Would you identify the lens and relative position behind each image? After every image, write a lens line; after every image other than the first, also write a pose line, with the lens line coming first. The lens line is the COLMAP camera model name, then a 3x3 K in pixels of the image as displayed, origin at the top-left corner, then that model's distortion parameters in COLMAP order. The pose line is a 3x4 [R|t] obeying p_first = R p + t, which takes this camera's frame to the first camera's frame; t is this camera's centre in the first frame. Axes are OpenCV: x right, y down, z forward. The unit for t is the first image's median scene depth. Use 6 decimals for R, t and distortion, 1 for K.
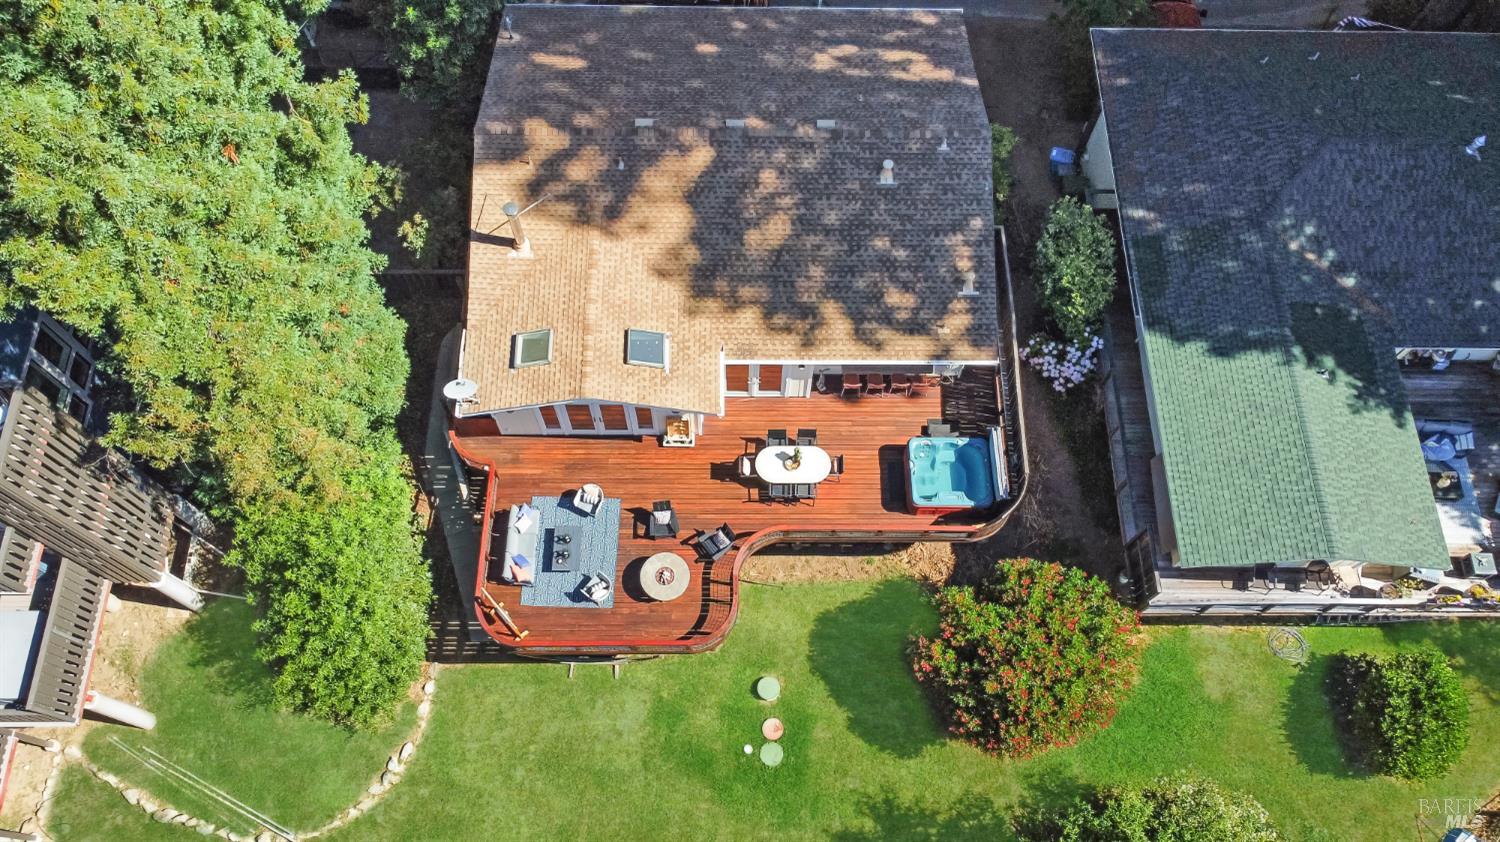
lens RADIAL K [[1126.9, 0, 750.0], [0, 1126.9, 421.0], [0, 0, 1]] dist [0.006572, -0.006194]
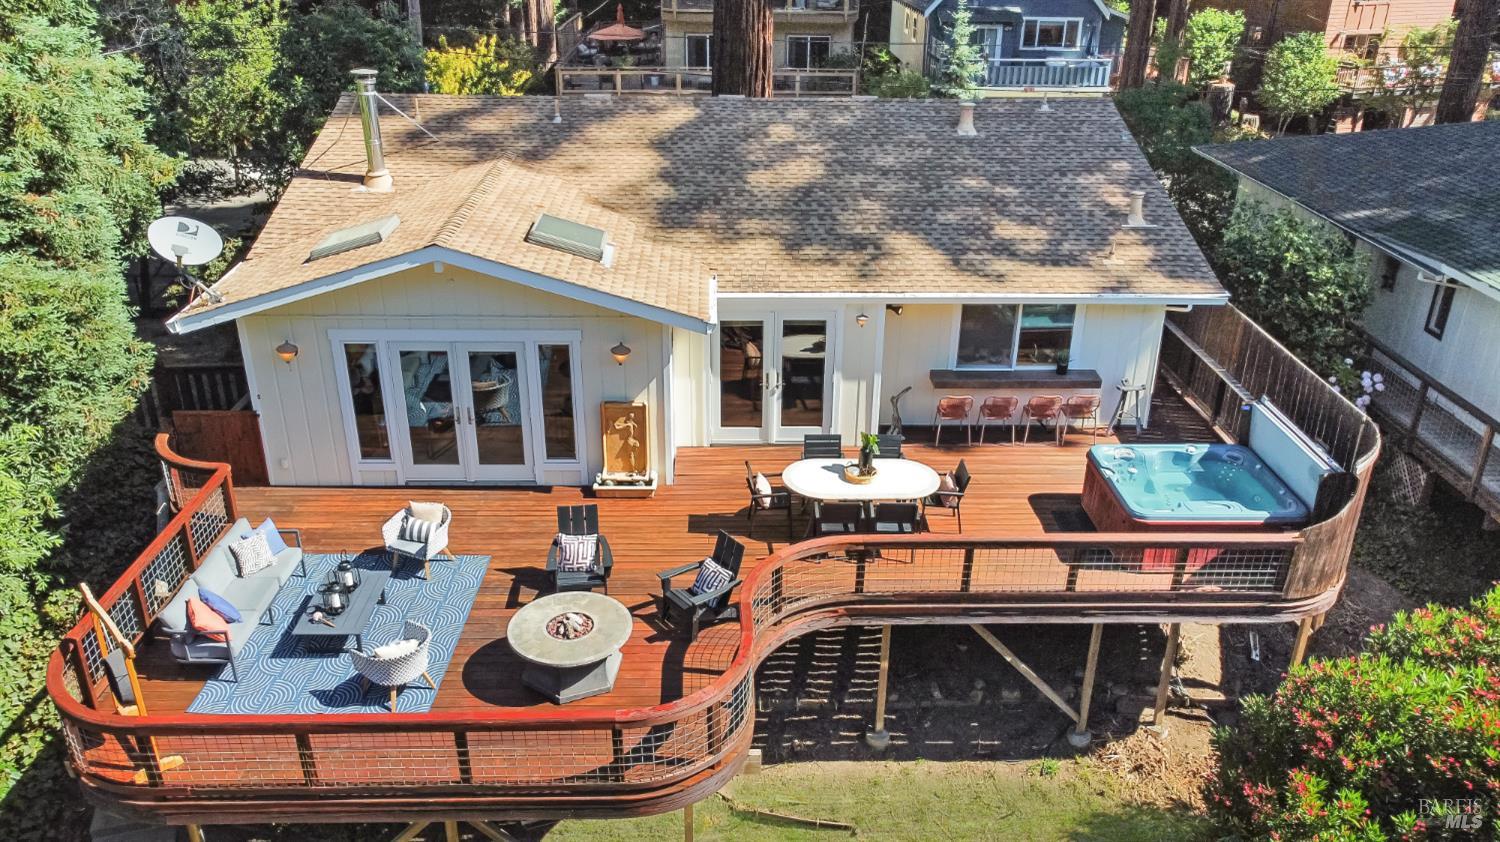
lens RADIAL K [[1129.5, 0, 750.0], [0, 1129.5, 421.0], [0, 0, 1]] dist [0.003392, -0.001350]
pose [[0.999735, -0.018223, 0.014049, -0.015099], [0.022979, 0.759033, -0.650646, 0.333858], [0.001193, 0.650797, 0.759251, 0.624100]]
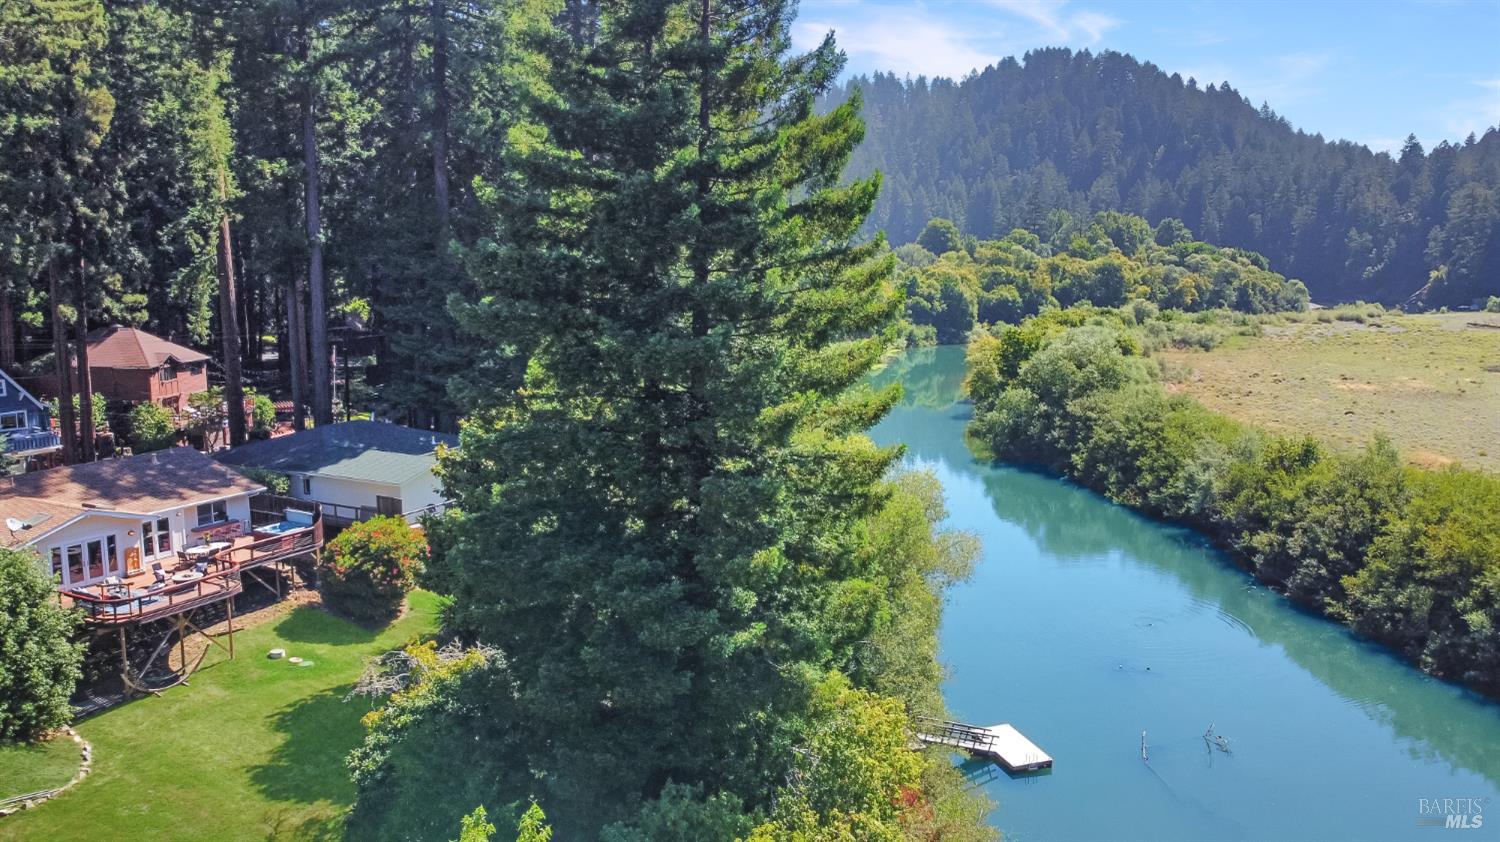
lens RADIAL K [[1126.9, 0, 750.0], [0, 1126.9, 421.0], [0, 0, 1]] dist [0.006572, -0.006194]
pose [[0.467066, -0.151974, 0.871064, -1.134087], [0.805255, 0.480045, -0.348026, 1.302396], [-0.365259, 0.863980, 0.346591, -0.138662]]
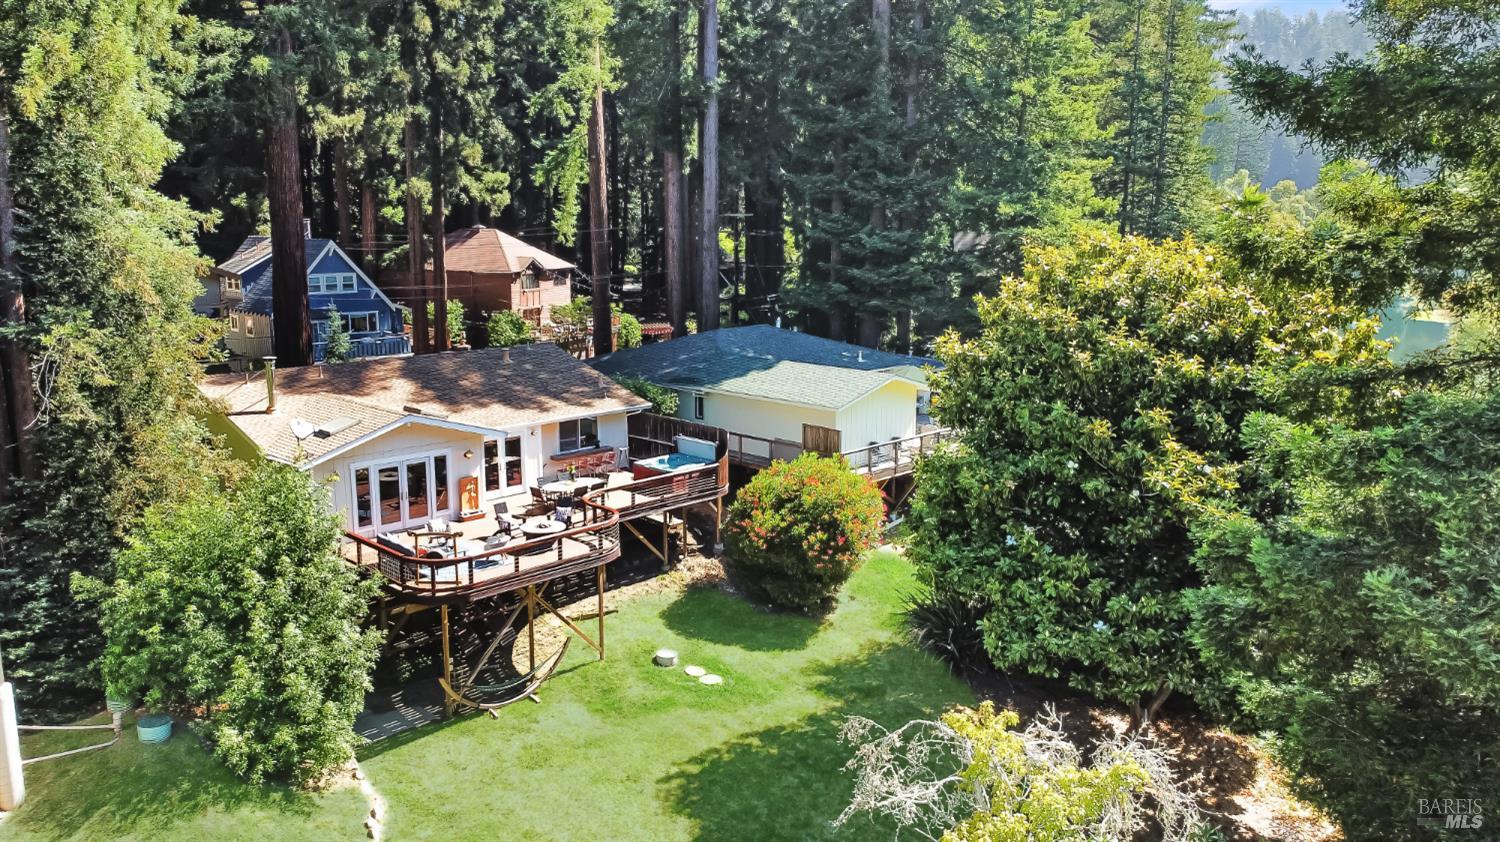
lens RADIAL K [[1131.3, 0, 764.8], [0, 1131.3, 426.7], [0, 0, 1]] dist [-0.001041, -0.008243]
pose [[0.690093, -0.153207, 0.707319, -0.685984], [0.661206, 0.530825, -0.530125, 0.800296], [-0.294244, 0.833518, 0.467619, 0.317237]]
